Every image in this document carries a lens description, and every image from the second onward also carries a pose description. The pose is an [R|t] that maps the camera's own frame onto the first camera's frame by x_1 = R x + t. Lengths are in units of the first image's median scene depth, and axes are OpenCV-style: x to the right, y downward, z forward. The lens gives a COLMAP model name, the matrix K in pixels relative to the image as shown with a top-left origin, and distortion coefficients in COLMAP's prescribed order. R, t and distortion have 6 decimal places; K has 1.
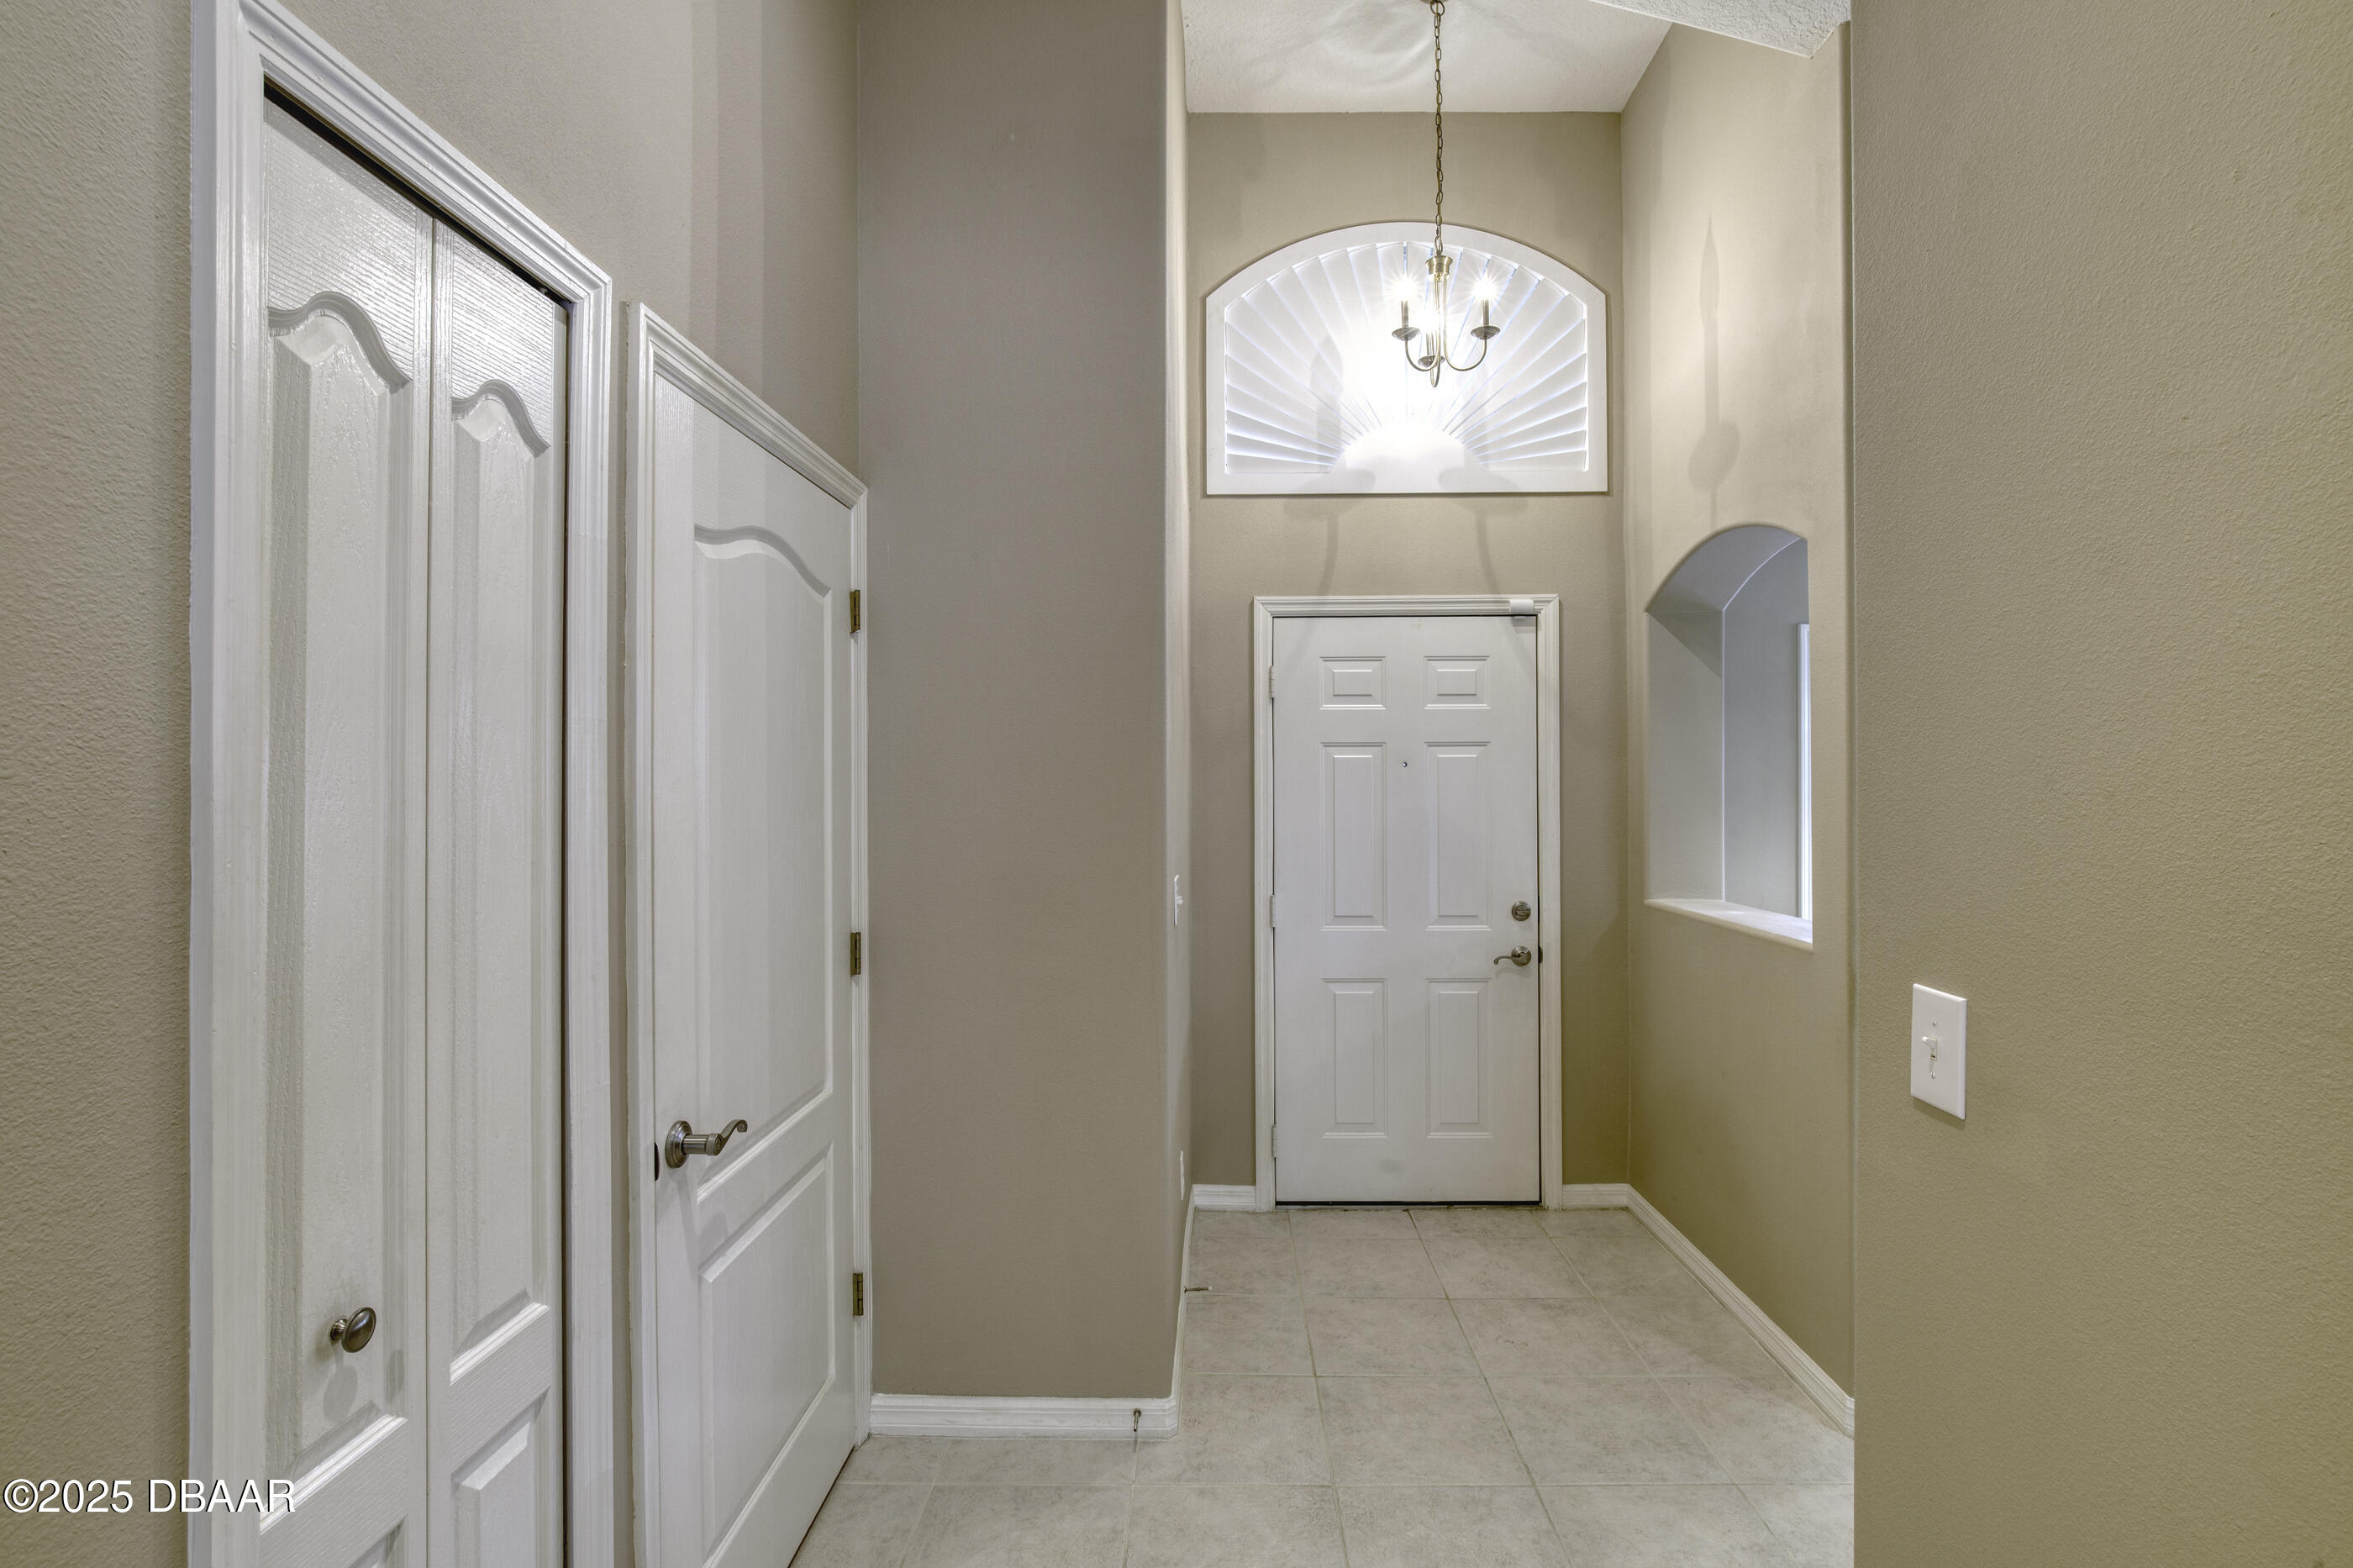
lens RADIAL K [[1078.2, 0, 1185.6], [0, 1078.2, 771.7], [0, 0, 1]] dist [-0.019411, 0.006614]
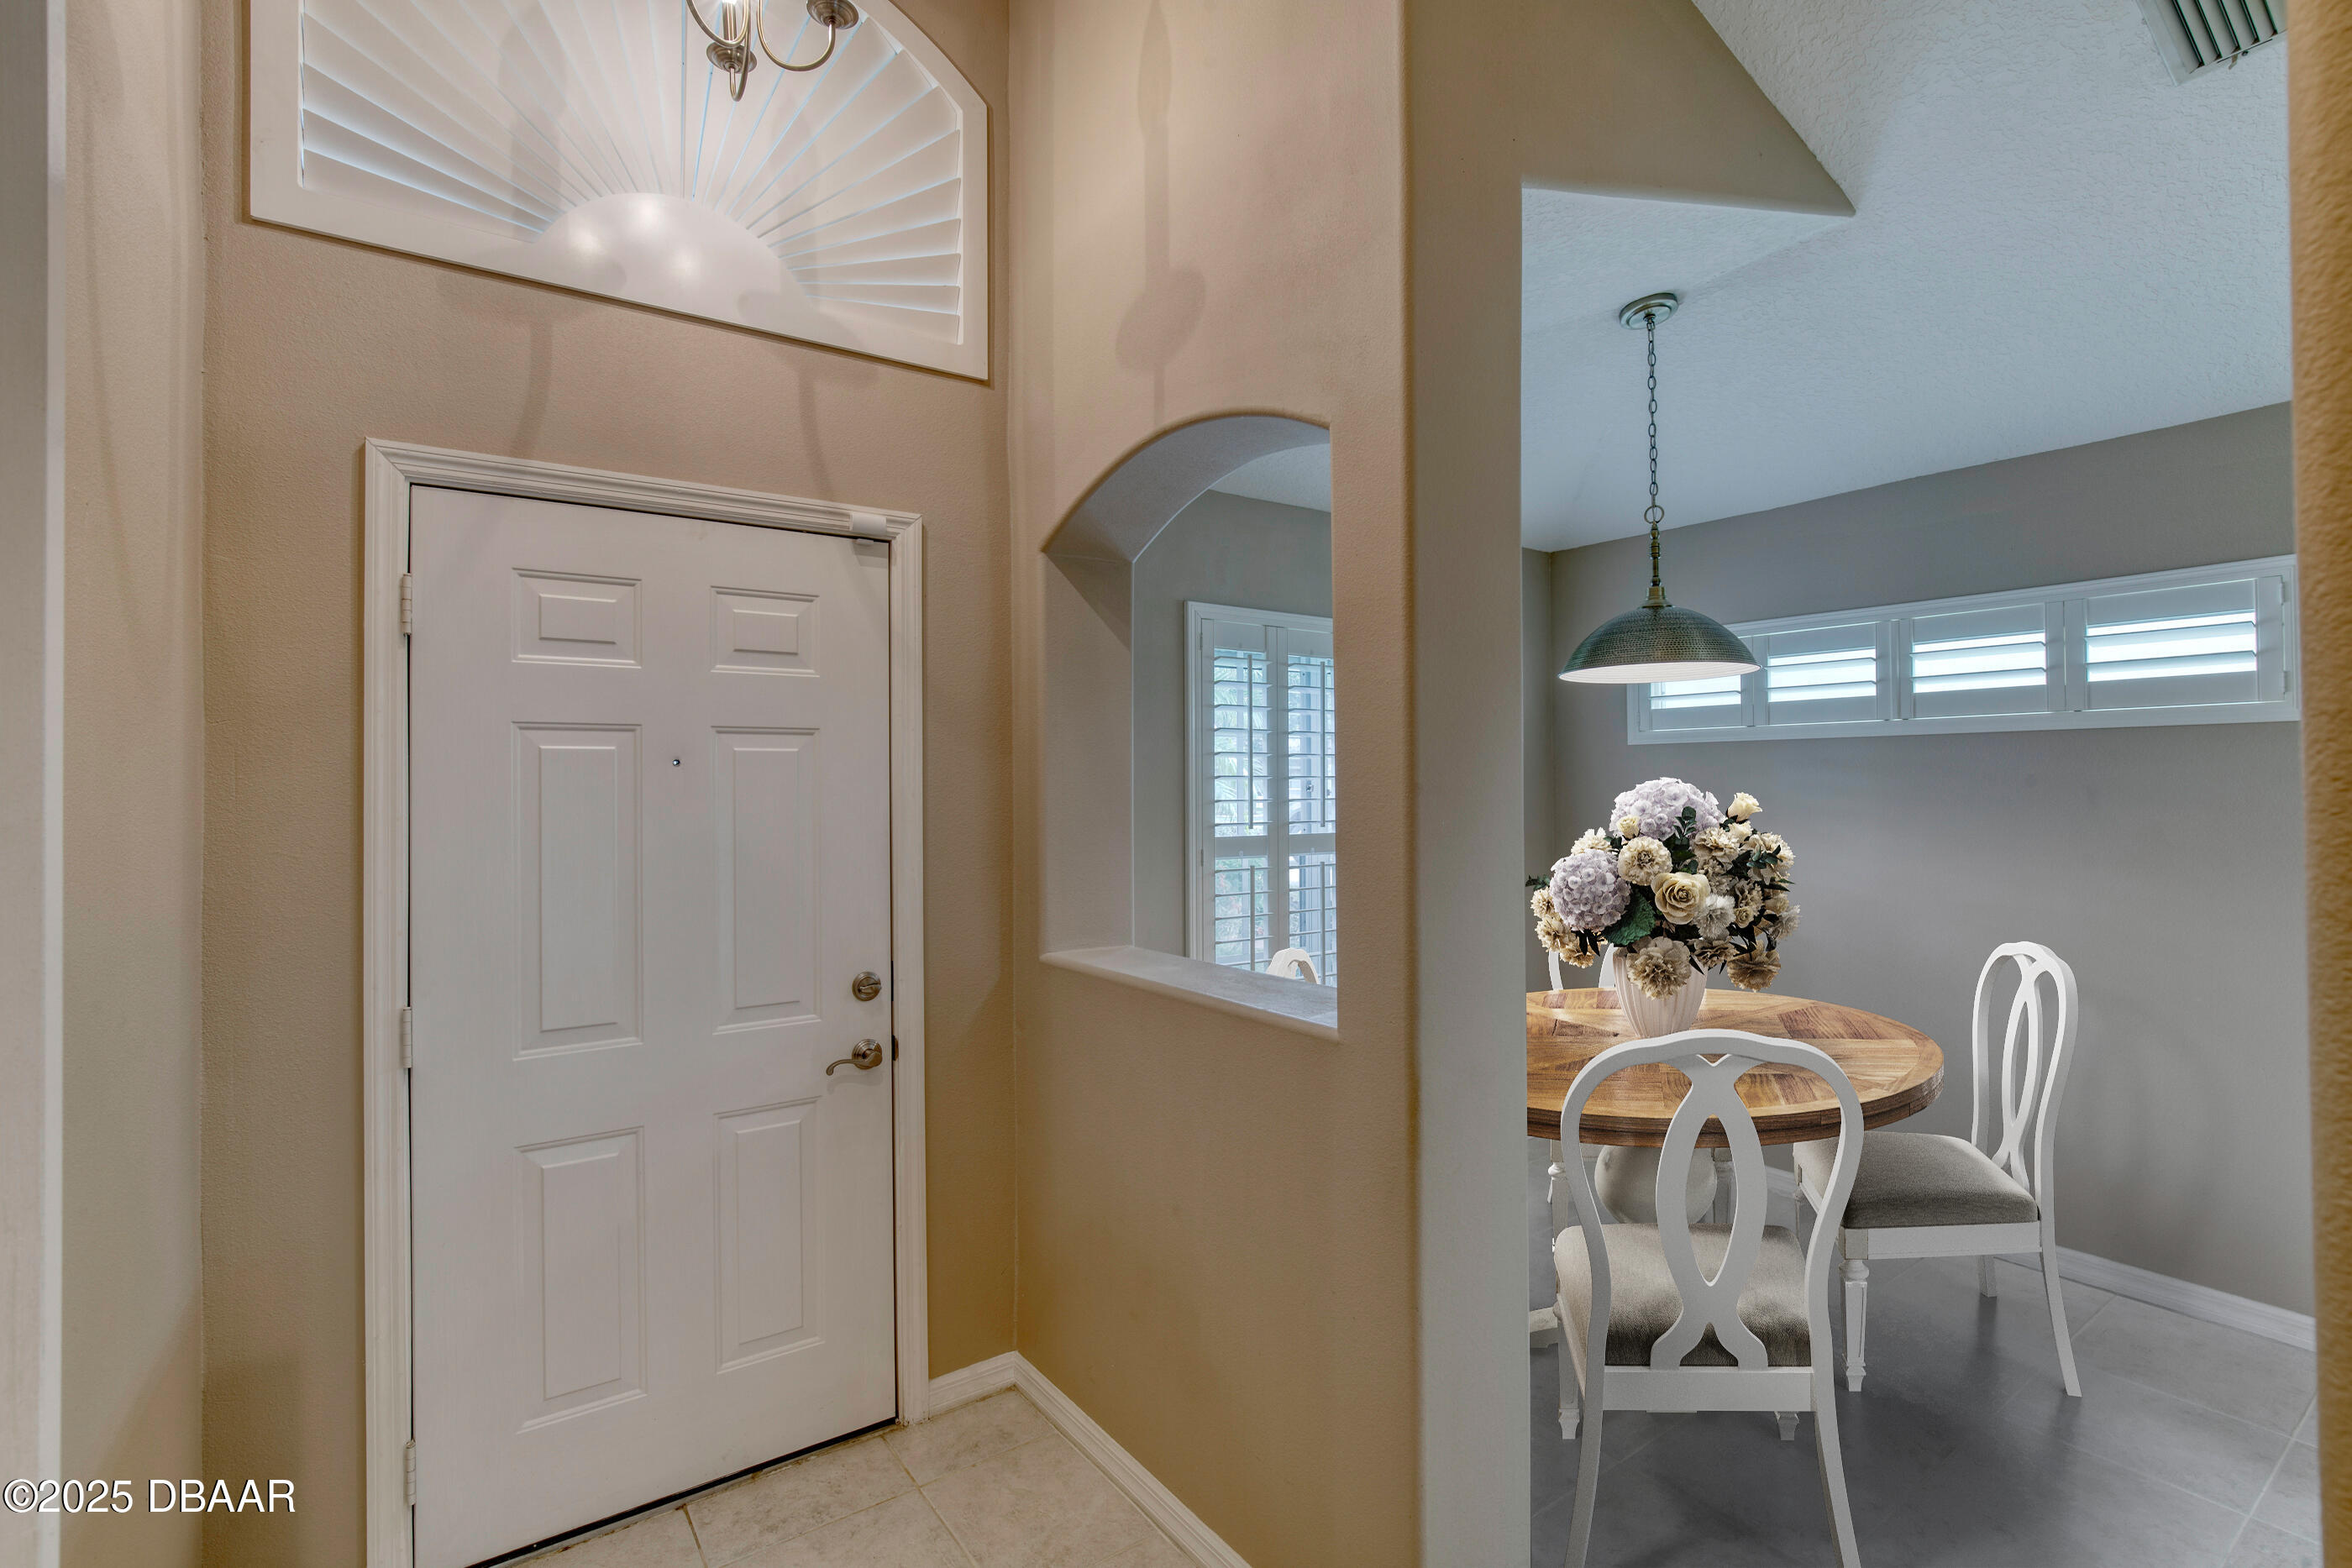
lens RADIAL K [[1077.7, 0, 1187.6], [0, 1077.7, 775.3], [0, 0, 1]] dist [-0.019411, 0.006614]
pose [[0.799408, 0.002623, 0.600783, 0.072484], [-0.000889, 0.999995, -0.003182, 0.002125], [-0.600788, 0.002010, 0.799406, 0.353337]]
